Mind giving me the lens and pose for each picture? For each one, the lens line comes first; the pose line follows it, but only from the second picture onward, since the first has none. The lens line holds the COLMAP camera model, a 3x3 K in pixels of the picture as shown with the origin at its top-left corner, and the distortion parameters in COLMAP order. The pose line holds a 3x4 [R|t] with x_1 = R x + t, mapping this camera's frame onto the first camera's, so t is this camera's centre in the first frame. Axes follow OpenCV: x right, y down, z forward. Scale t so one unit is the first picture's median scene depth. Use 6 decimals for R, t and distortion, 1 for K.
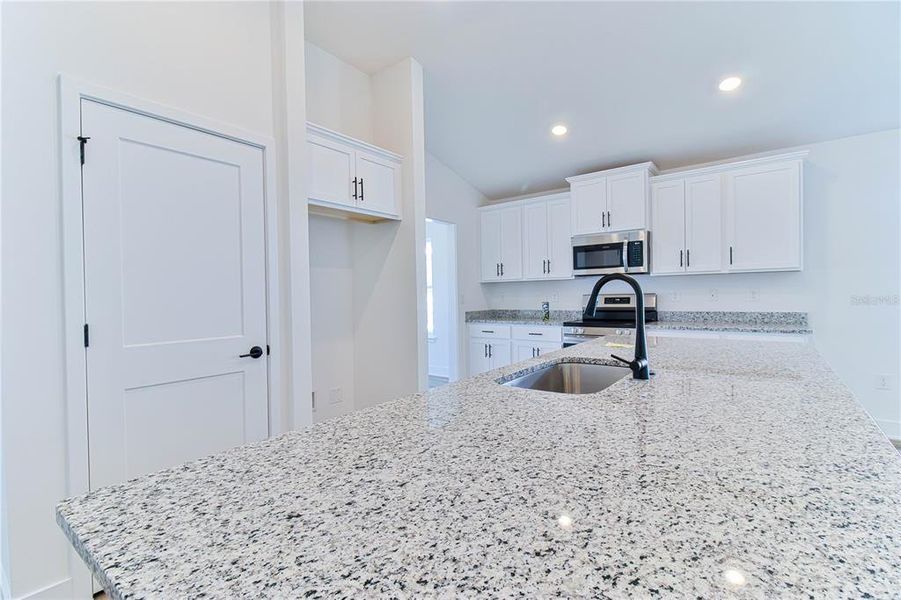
lens RADIAL K [[410.0, 0, 450.5], [0, 410.0, 295.5], [0, 0, 1]] dist [0.005410, -0.003780]
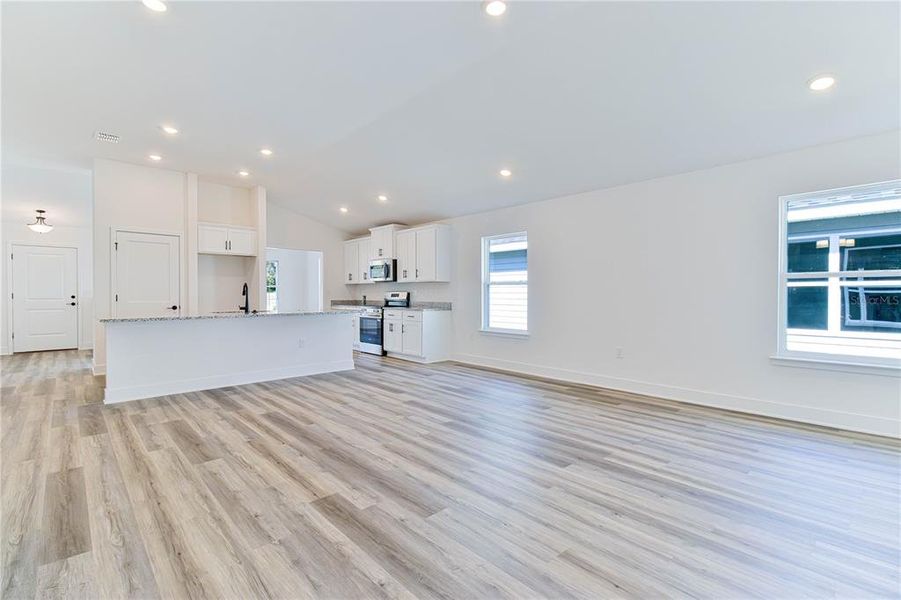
lens RADIAL K [[410.0, 0, 459.1], [0, 410.0, 306.6], [0, 0, 1]] dist [0.005410, -0.003780]
pose [[0.986601, 0.029201, -0.160519, 0.991010], [-0.023392, 0.999005, 0.037961, -0.014226], [0.161467, -0.033698, 0.986303, -0.774952]]
